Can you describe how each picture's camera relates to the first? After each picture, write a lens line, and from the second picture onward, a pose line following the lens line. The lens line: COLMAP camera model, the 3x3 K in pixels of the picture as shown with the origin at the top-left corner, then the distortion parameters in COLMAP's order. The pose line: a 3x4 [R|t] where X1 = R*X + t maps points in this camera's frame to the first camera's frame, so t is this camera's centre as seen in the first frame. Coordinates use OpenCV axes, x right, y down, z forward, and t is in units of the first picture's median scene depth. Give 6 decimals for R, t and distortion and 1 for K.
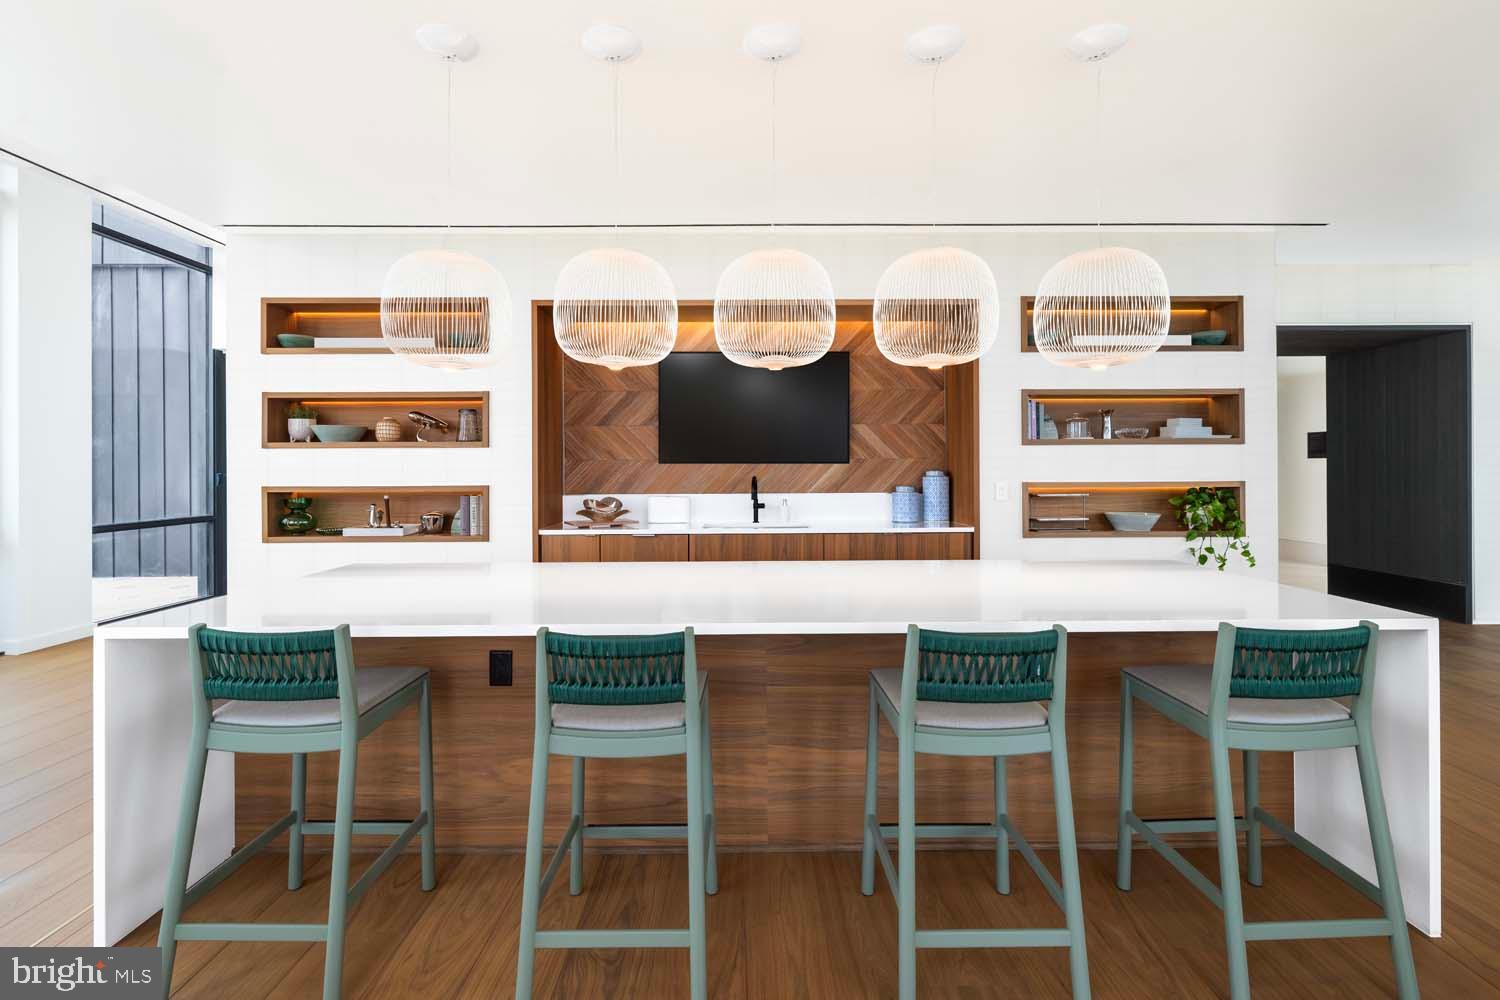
lens RADIAL K [[660.3, 0, 751.1], [0, 660.3, 470.0], [0, 0, 1]] dist [0.003528, 0.000044]
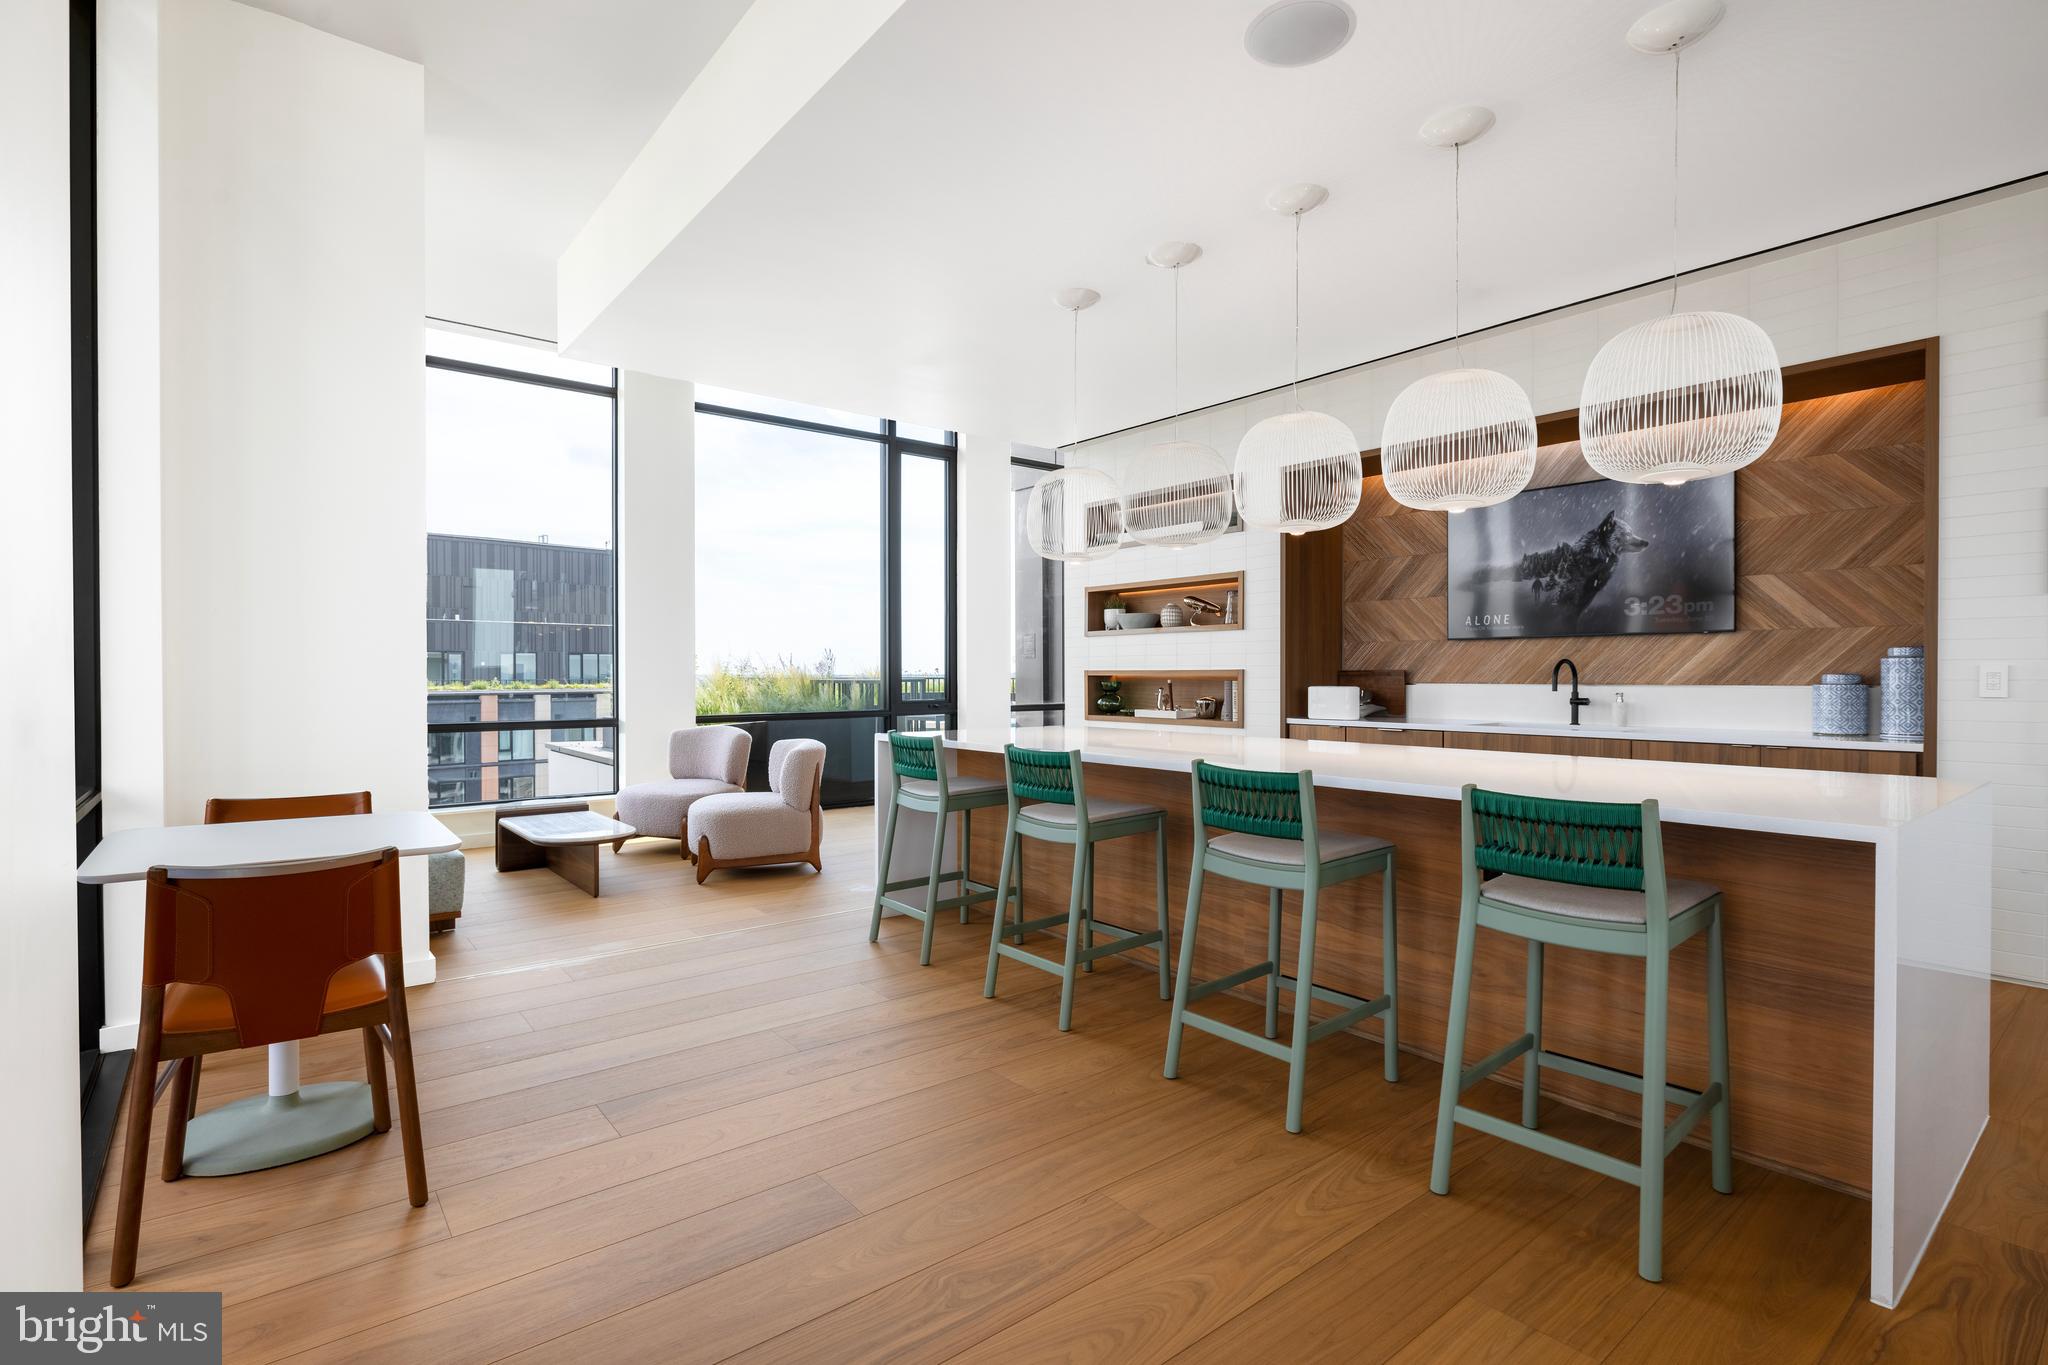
lens RADIAL K [[970.5, 0, 1025.8], [0, 970.5, 677.7], [0, 0, 1]] dist [-0.001086, -0.000234]
pose [[0.623348, 0.008152, -0.781902, 0.473630], [-0.004195, 0.999966, 0.007081, 0.025325], [0.781934, -0.001134, 0.623361, -0.110495]]
